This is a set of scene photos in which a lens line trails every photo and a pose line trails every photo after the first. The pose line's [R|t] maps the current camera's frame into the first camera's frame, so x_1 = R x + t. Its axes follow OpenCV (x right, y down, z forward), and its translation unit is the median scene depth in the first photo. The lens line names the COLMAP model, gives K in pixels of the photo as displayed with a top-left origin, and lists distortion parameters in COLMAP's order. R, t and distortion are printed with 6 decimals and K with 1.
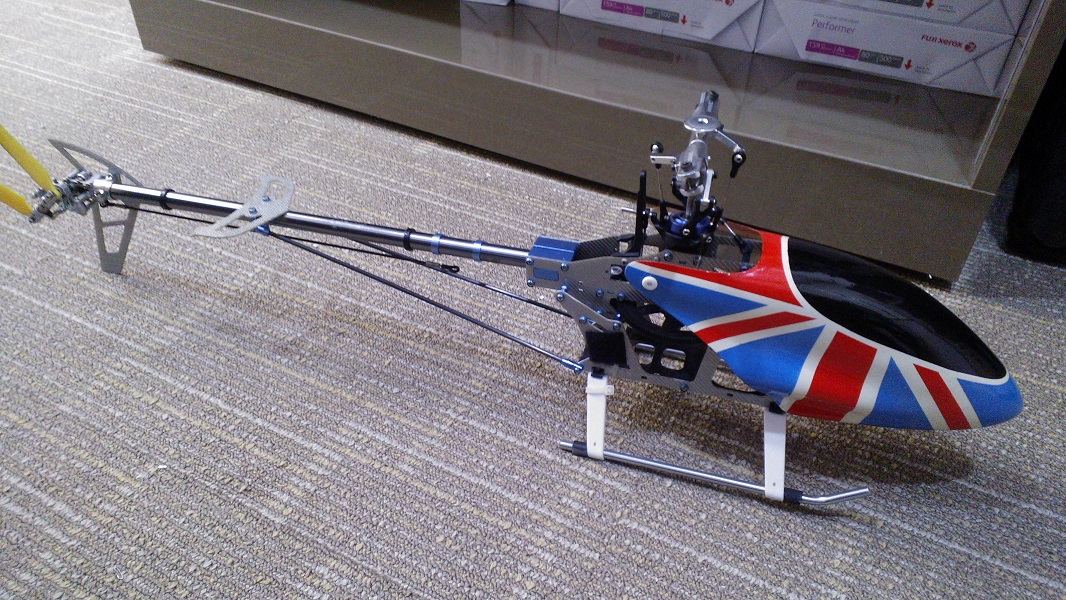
lens RADIAL K [[783.5, 0, 533.0], [0, 783.5, 300.0], [0, 0, 1]] dist [-0.002568, -0.000451]
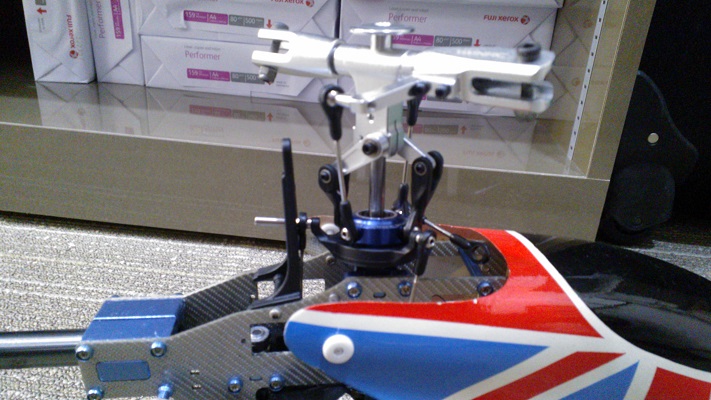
lens RADIAL K [[557.6, 0, 355.5], [0, 557.6, 200.0], [0, 0, 1]] dist [0.222881, -0.408935]
pose [[0.934495, -0.122150, 0.334362, 0.046898], [0.199658, 0.957486, -0.208225, -0.031492], [-0.294713, 0.261343, 0.919154, 0.585307]]
